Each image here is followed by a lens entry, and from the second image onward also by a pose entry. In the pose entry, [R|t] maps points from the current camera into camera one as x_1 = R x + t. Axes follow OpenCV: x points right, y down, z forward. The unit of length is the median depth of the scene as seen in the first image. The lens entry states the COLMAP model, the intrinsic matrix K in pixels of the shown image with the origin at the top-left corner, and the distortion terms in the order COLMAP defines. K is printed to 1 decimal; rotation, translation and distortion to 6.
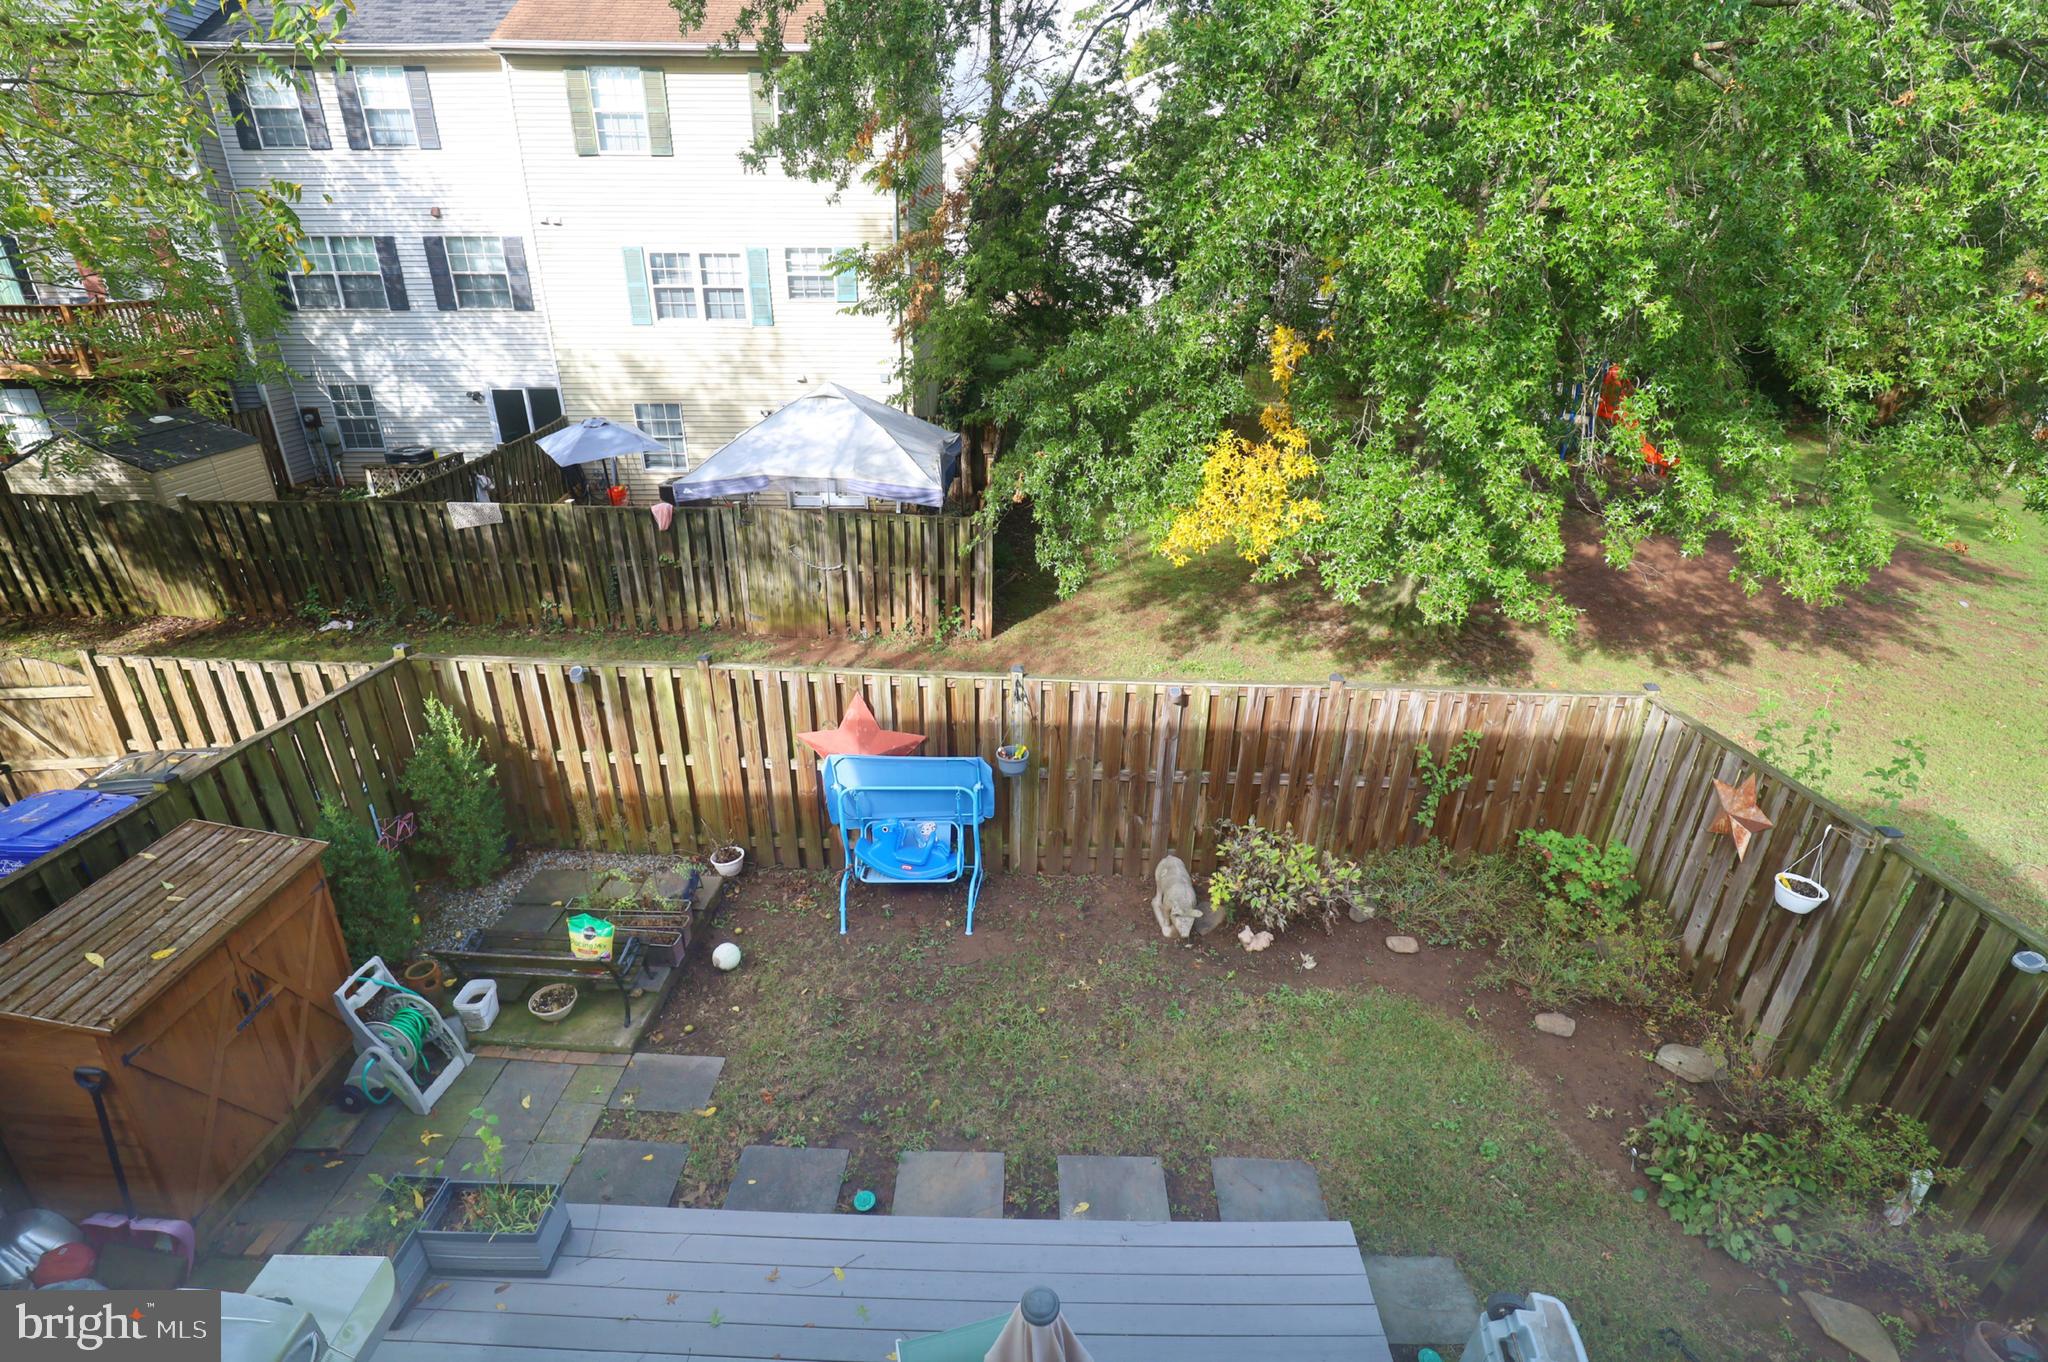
lens RADIAL K [[923.0, 0, 1019.2], [0, 923.0, 666.9], [0, 0, 1]] dist [-0.001087, -0.000110]
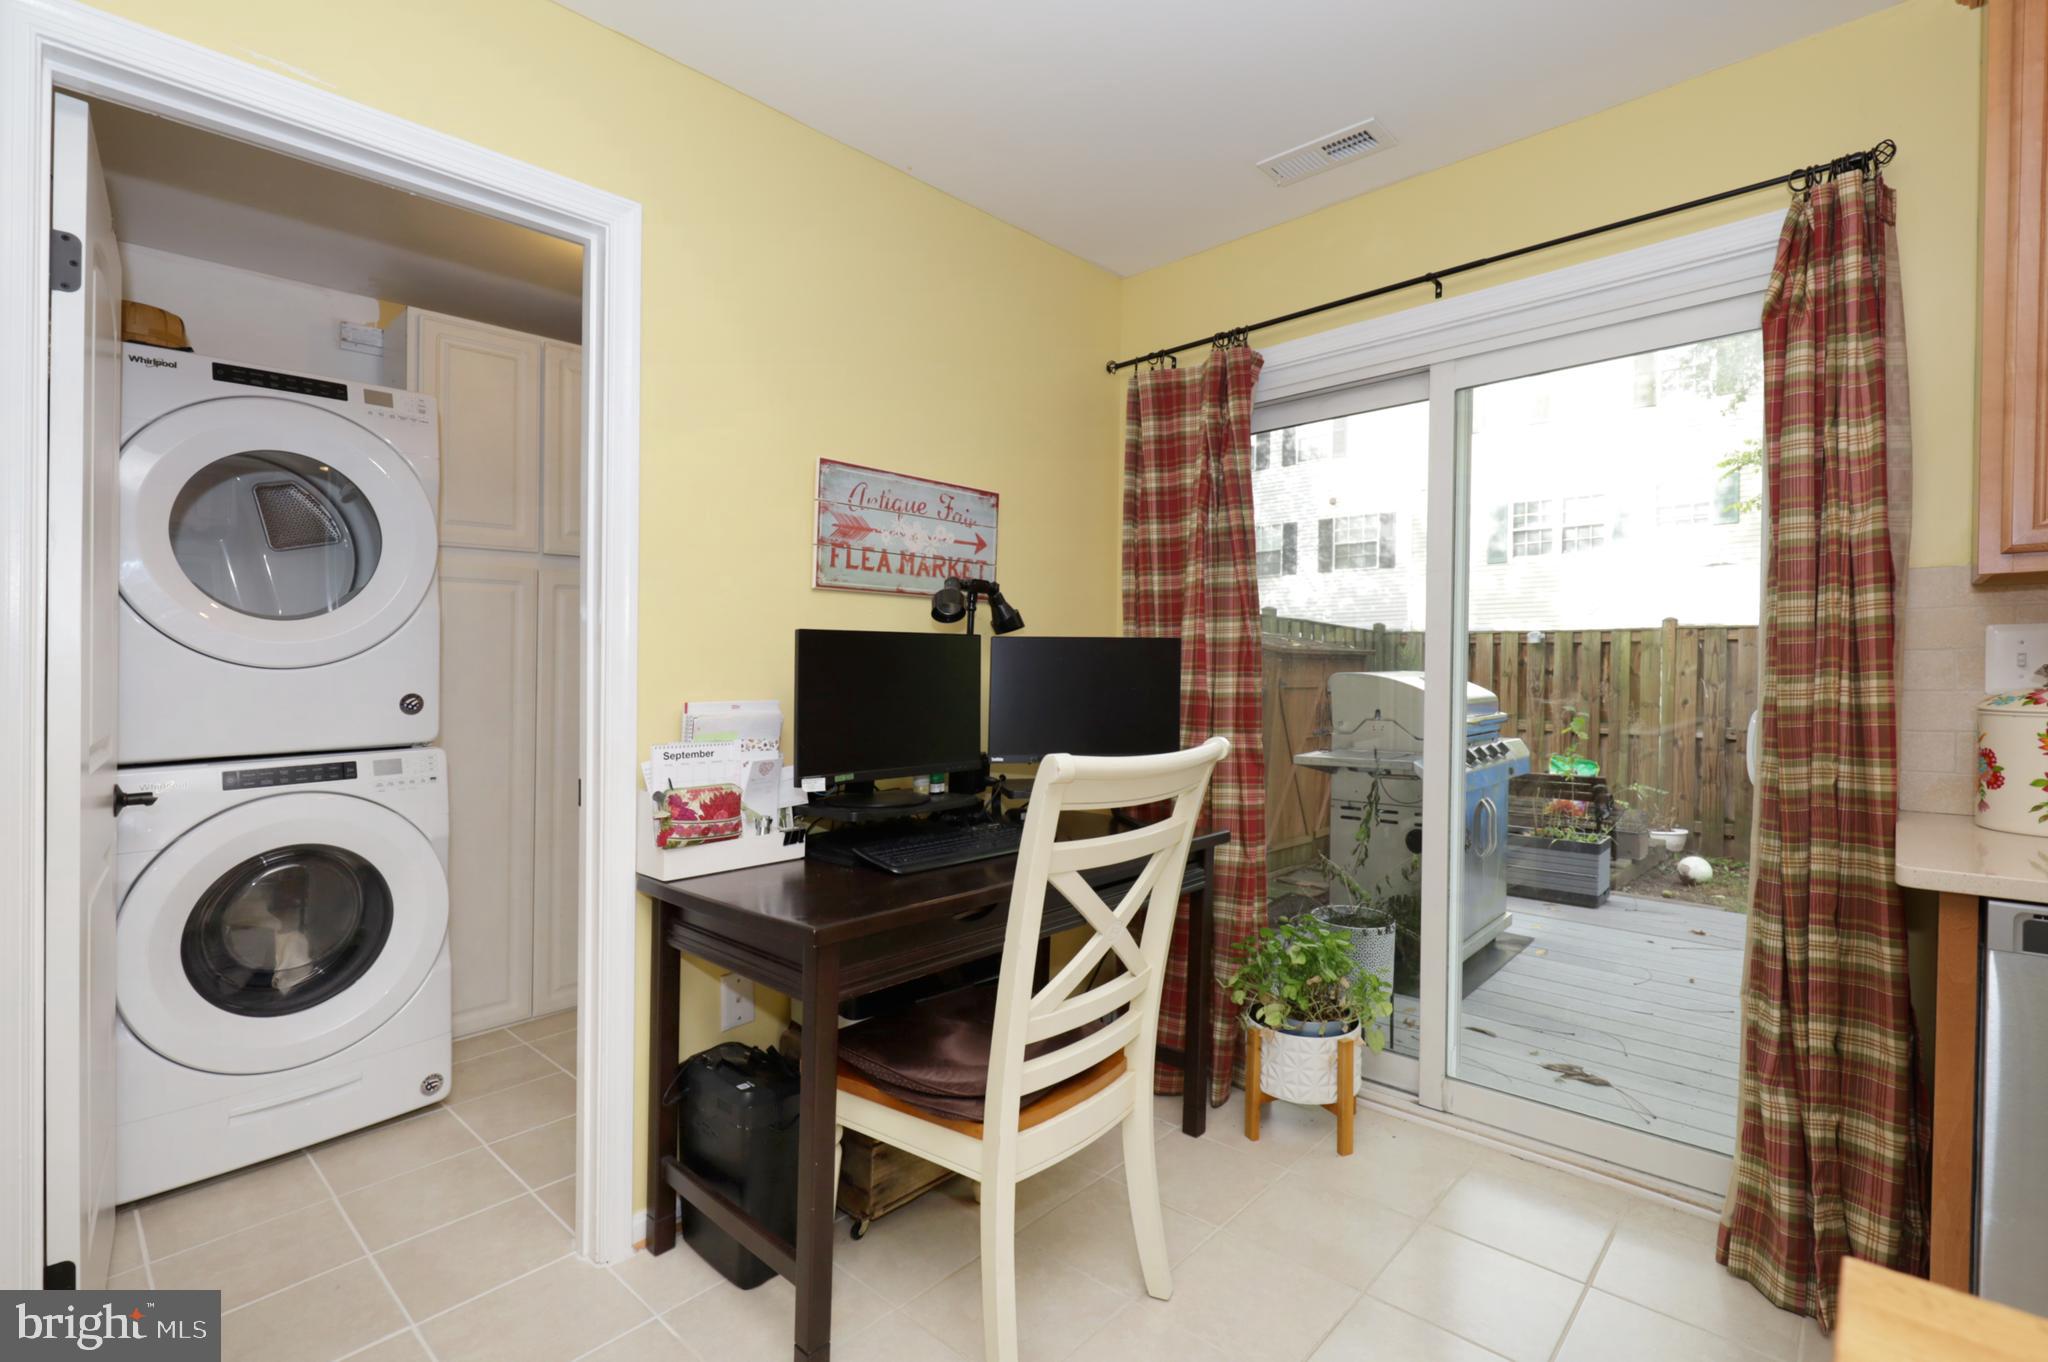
lens RADIAL K [[940.8, 0, 1024.5], [0, 940.8, 668.5], [0, 0, 1]] dist [-0.017451, 0.003079]
pose [[0.744468, 0.000875, -0.667658, -0.166387], [-0.274552, 0.911938, -0.304943, 0.521762], [0.608596, 0.410327, 0.679149, -0.129330]]
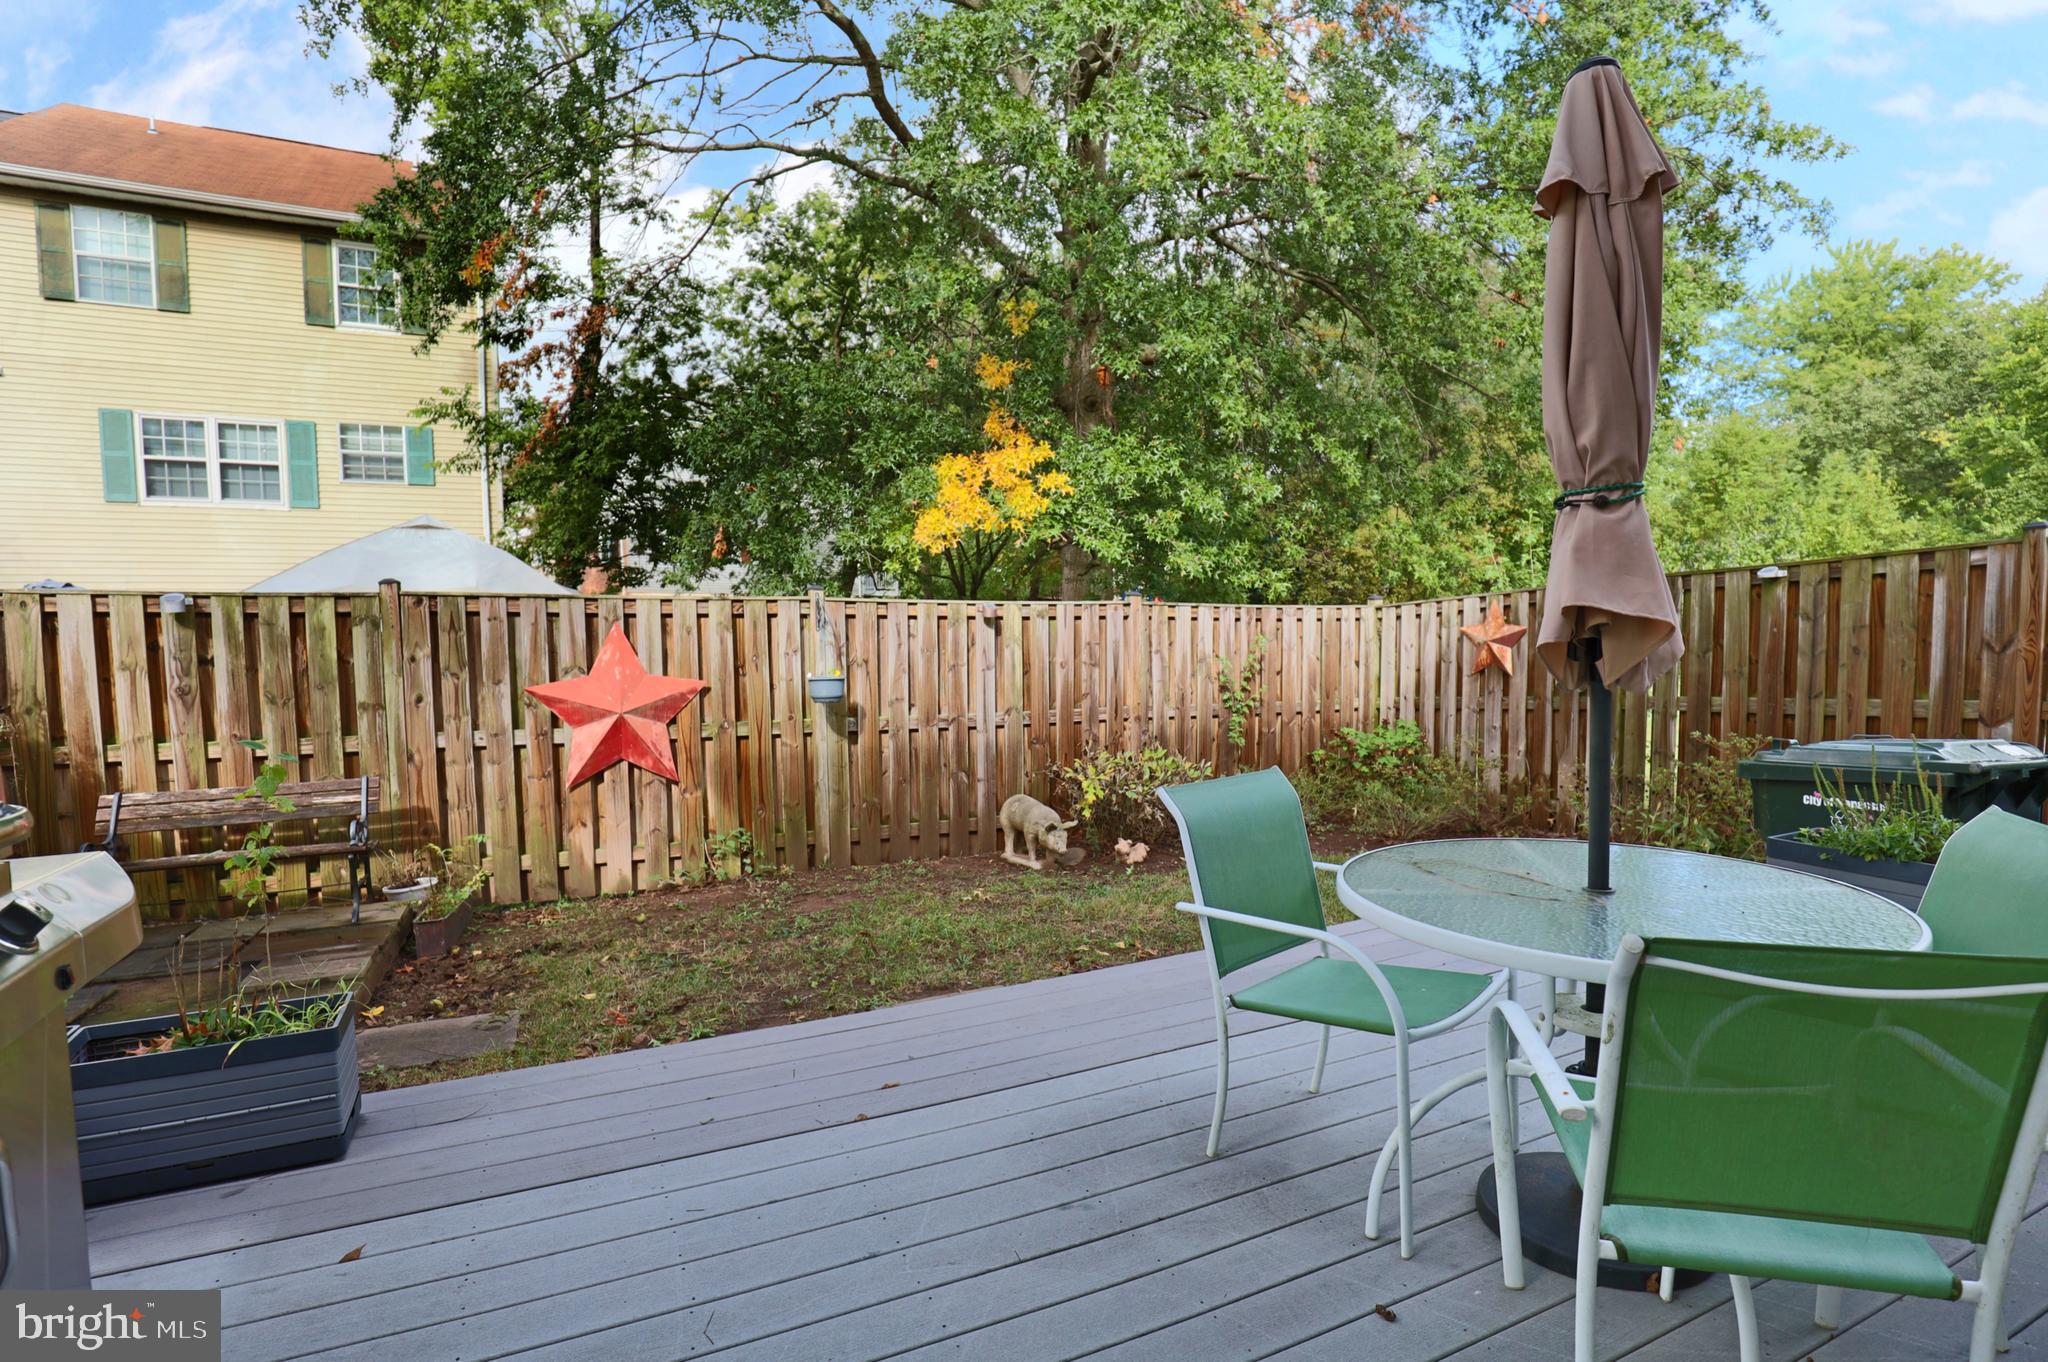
lens RADIAL K [[984.5, 0, 971.1], [0, 984.5, 730.3], [0, 0, 1]] dist [-0.012300, 0.000290]
pose [[0.907885, -0.050246, 0.416196, -0.234659], [0.183899, 0.939904, -0.287682, 0.376668], [-0.376730, 0.337721, 0.862566, 0.186026]]
